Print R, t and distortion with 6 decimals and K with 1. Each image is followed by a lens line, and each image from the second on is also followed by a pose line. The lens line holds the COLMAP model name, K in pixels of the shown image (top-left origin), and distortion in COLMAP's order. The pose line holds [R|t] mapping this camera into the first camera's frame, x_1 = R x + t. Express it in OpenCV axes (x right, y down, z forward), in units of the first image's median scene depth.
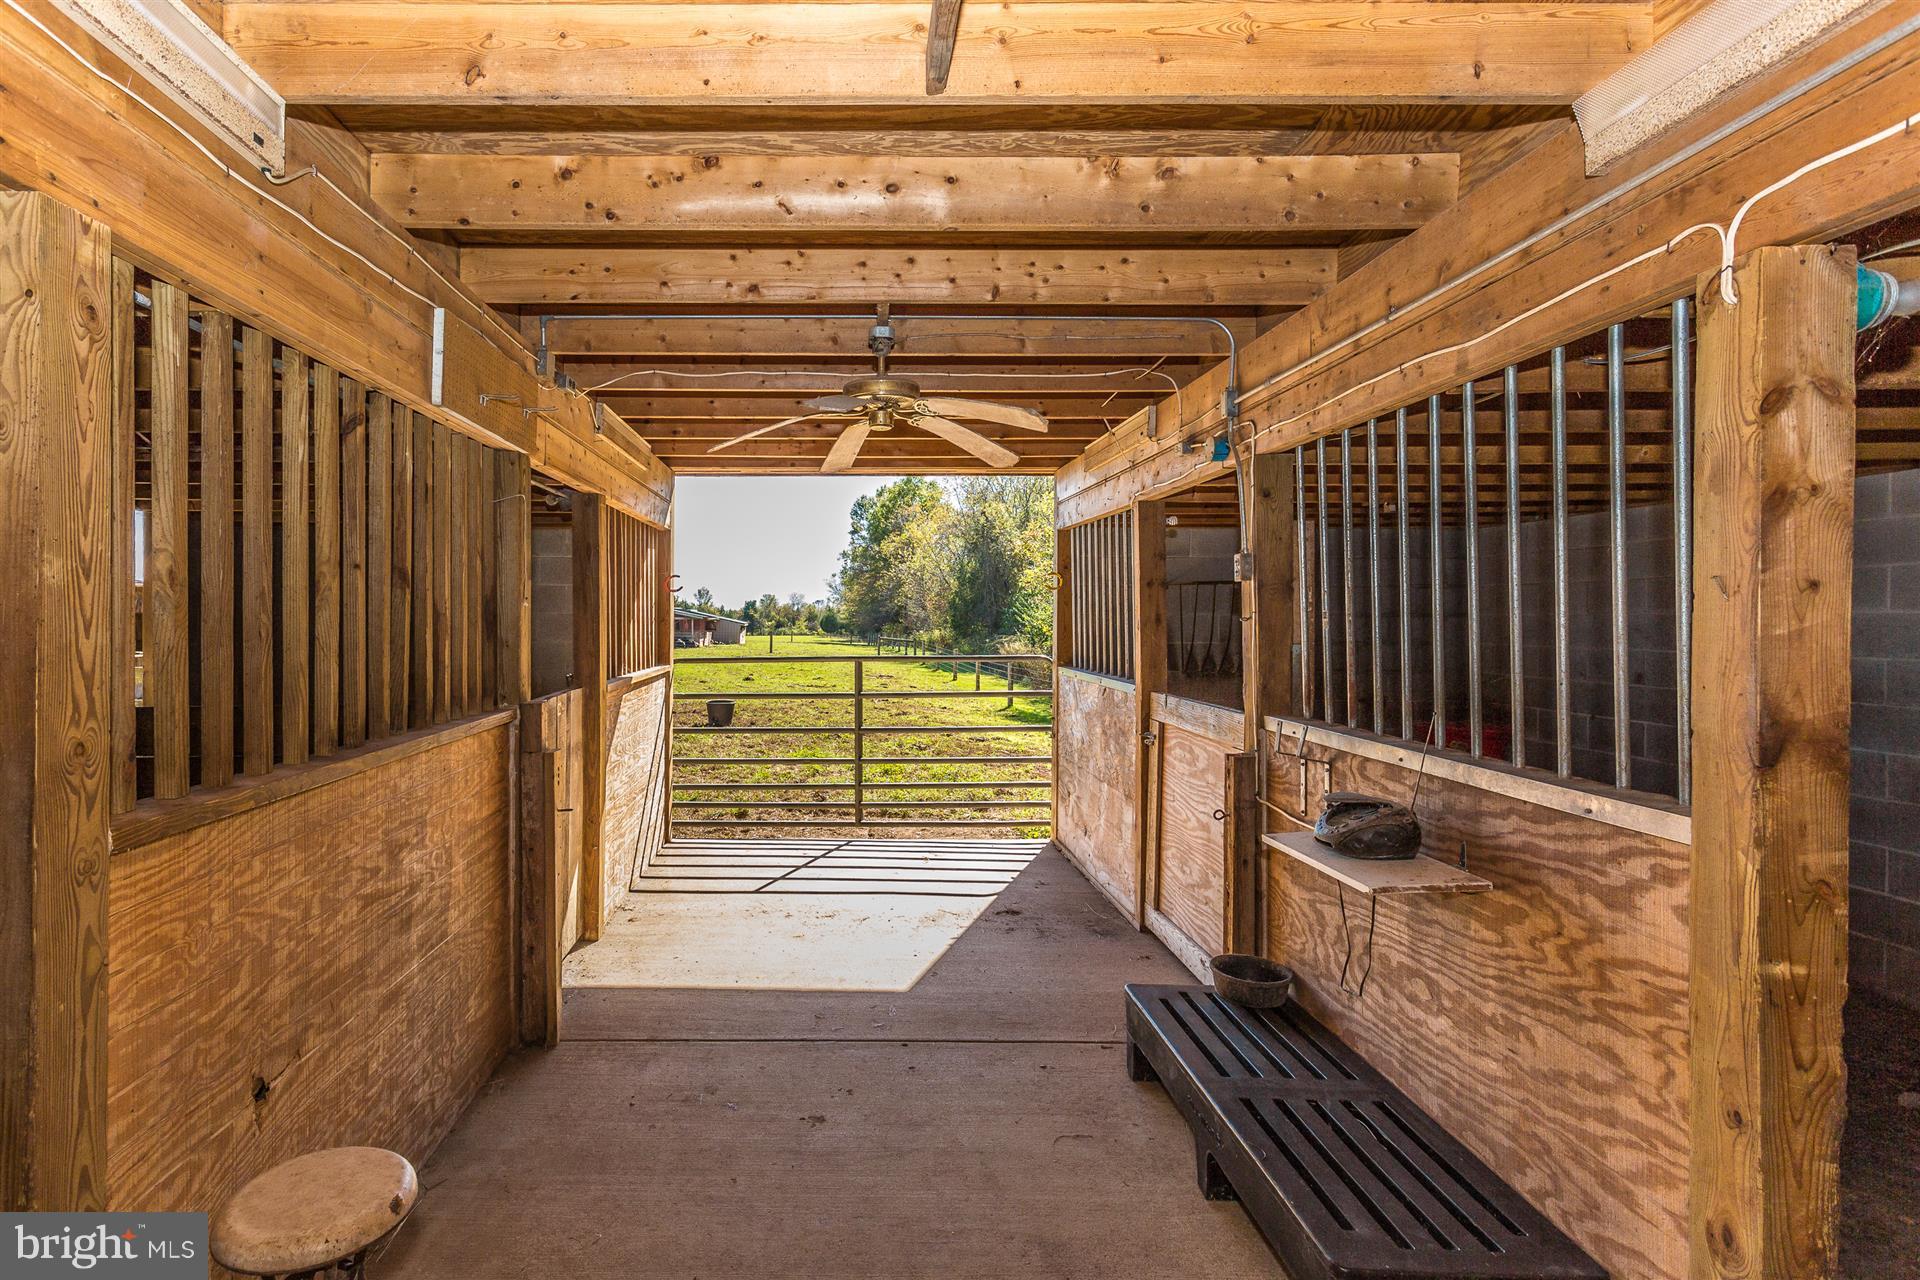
lens RADIAL K [[961.0, 0, 848.8], [0, 961.0, 617.0], [0, 0, 1]] dist [0.000590, 0.000283]
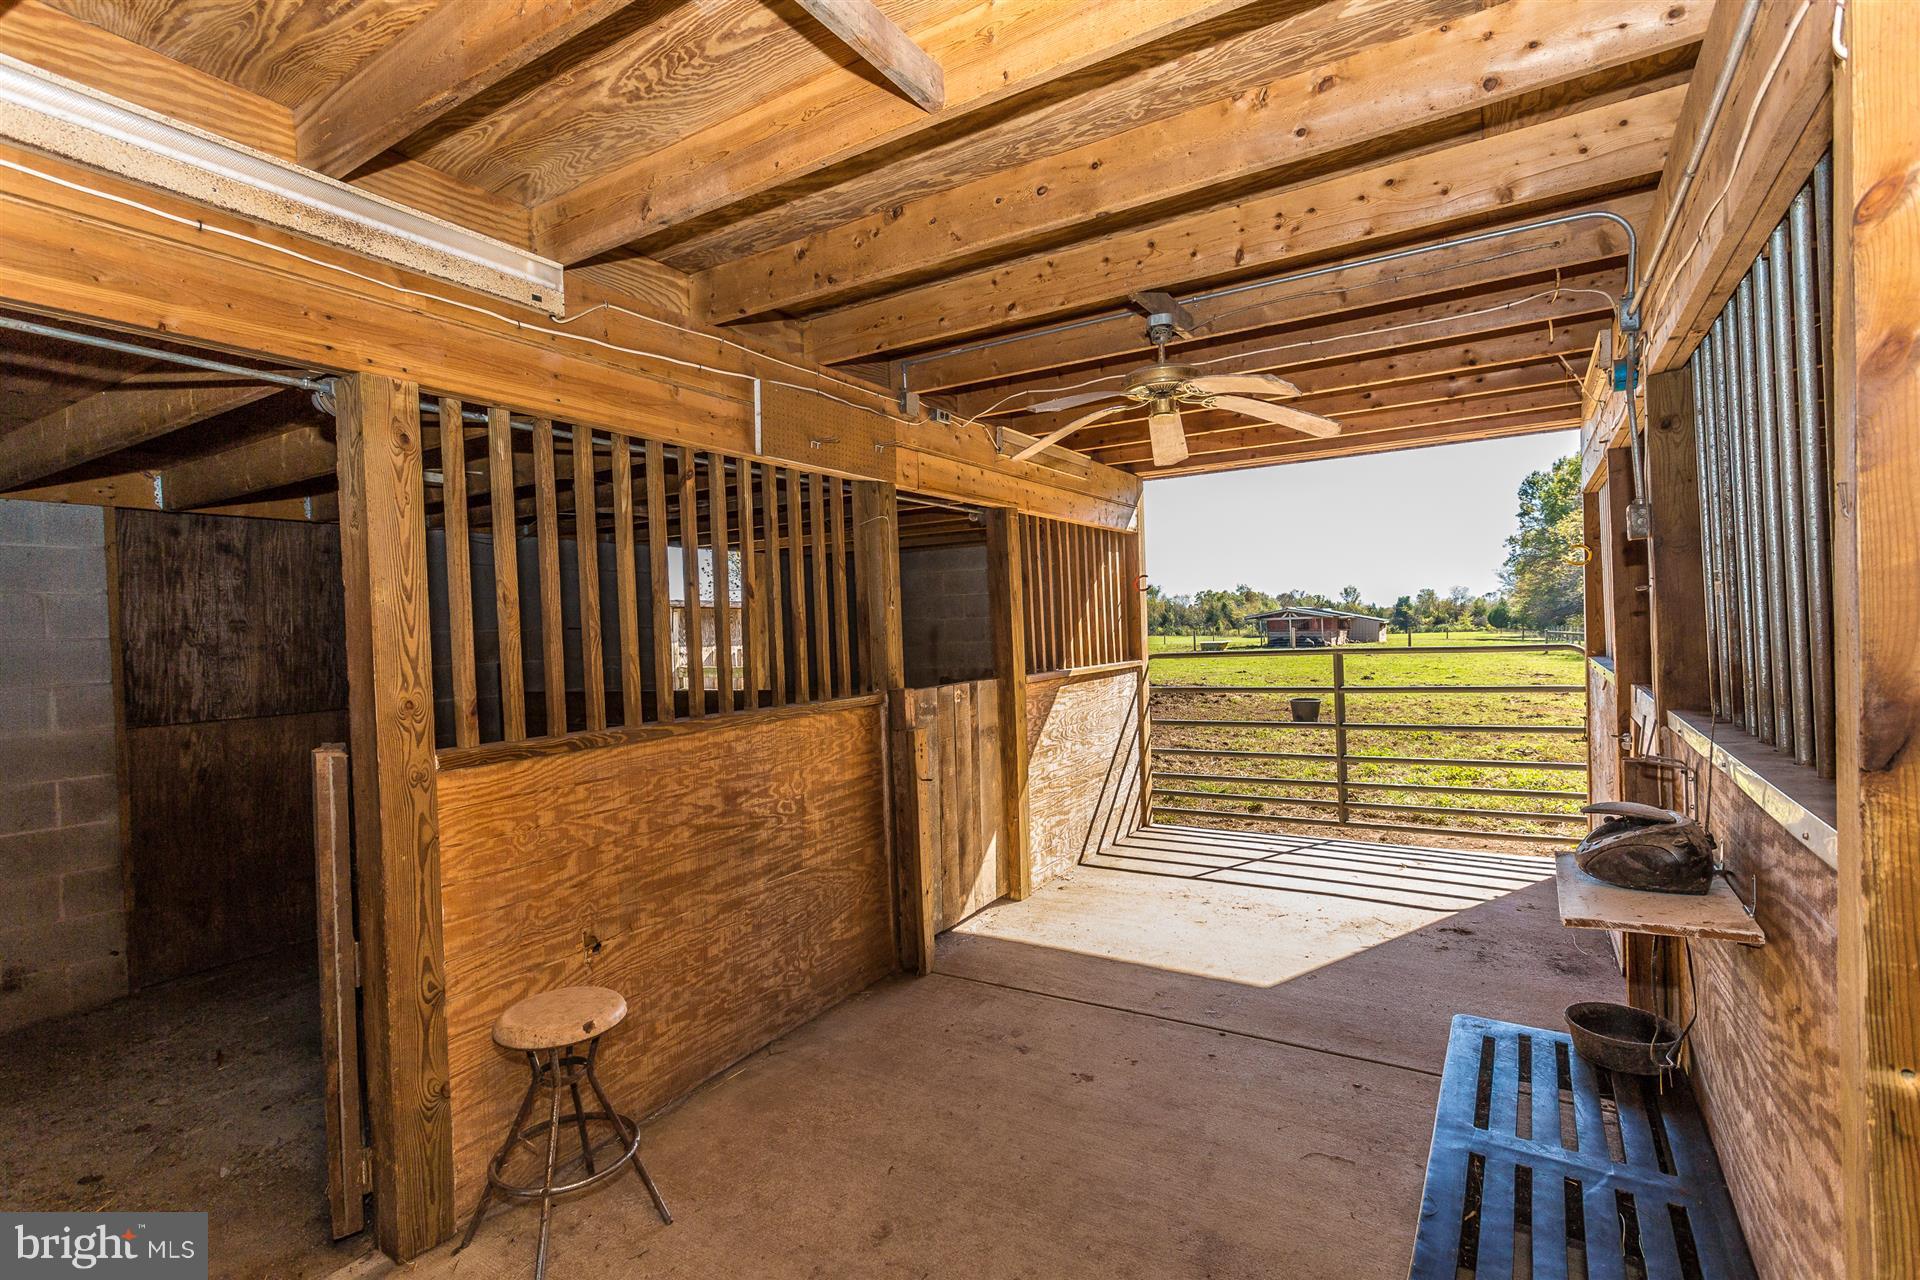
lens RADIAL K [[912.1, 0, 954.8], [0, 912.1, 646.0], [0, 0, 1]] dist [-0.002505, 0.000376]
pose [[0.849201, -0.021291, -0.527641, 0.439377], [0.036079, 0.999191, 0.017747, 0.022820], [0.526836, -0.034107, 0.849282, 0.089759]]
